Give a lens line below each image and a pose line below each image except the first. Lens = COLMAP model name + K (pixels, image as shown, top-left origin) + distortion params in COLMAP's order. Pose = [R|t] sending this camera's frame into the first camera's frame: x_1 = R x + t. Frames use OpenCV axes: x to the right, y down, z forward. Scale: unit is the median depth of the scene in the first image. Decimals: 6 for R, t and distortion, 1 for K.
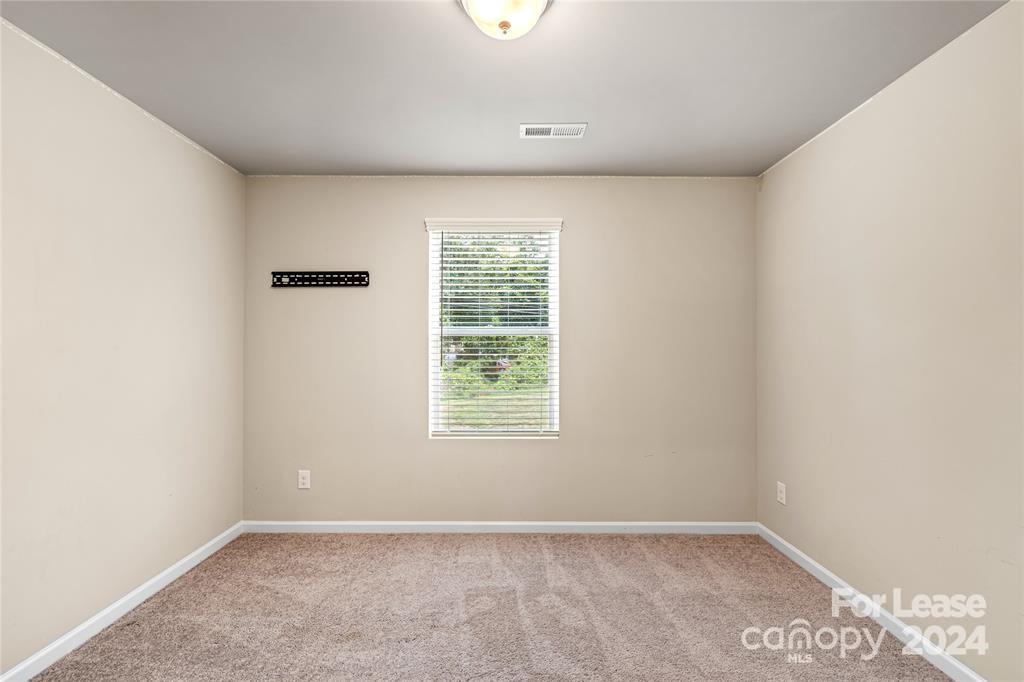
lens RADIAL K [[446.7, 0, 522.0], [0, 446.7, 346.8], [0, 0, 1]] dist [0.014634, -0.000135]
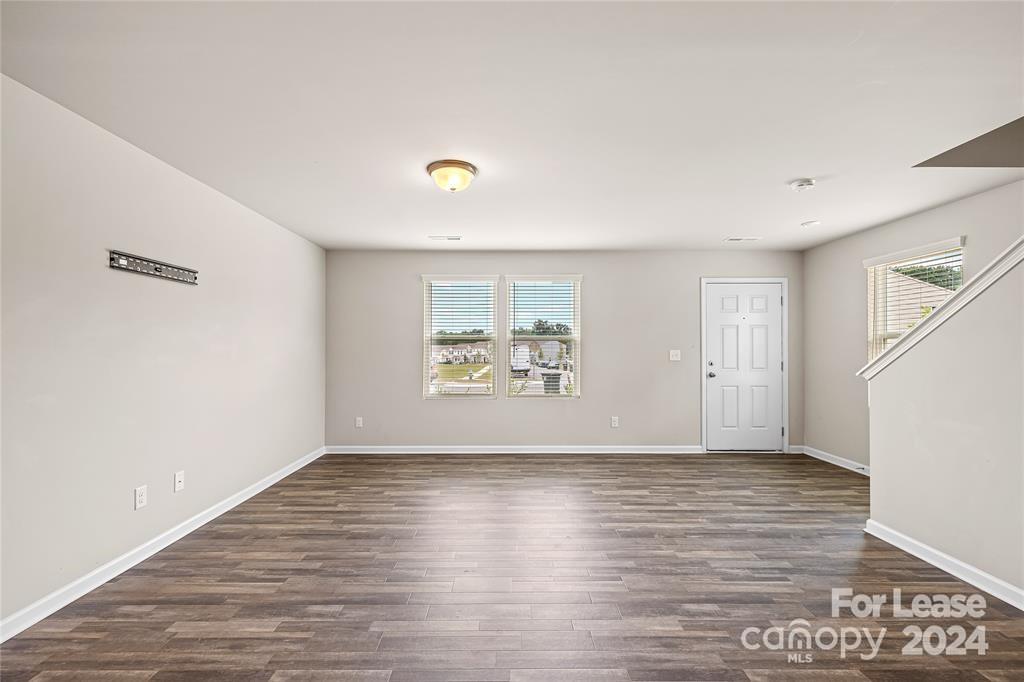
lens RADIAL K [[446.7, 0, 507.8], [0, 446.7, 345.0], [0, 0, 1]] dist [0.014634, -0.000135]
pose [[0.011628, 0.009739, 0.999885, -1.354708], [0.002518, 0.999949, -0.009769, 0.013200], [-0.999929, 0.002631, 0.011603, 0.282950]]
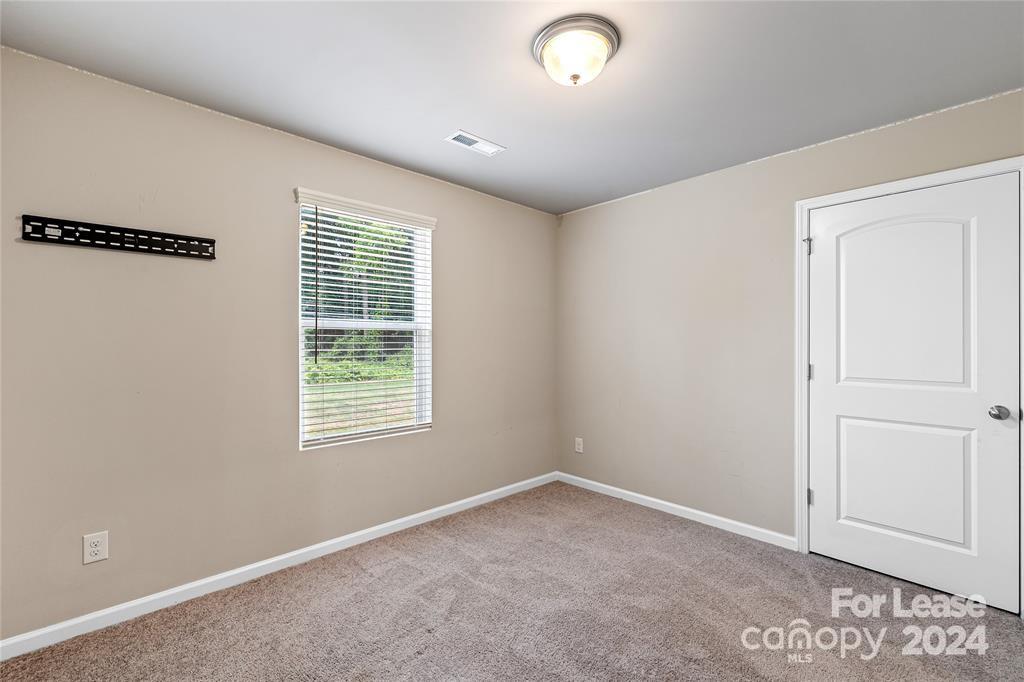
lens RADIAL K [[446.7, 0, 510.7], [0, 446.7, 341.0], [0, 0, 1]] dist [0.014634, -0.000135]
pose [[0.723772, 0.002049, 0.690036, -0.503425], [-0.005194, 0.999983, 0.002479, -0.004897], [-0.690019, -0.005379, 0.723771, 0.120106]]
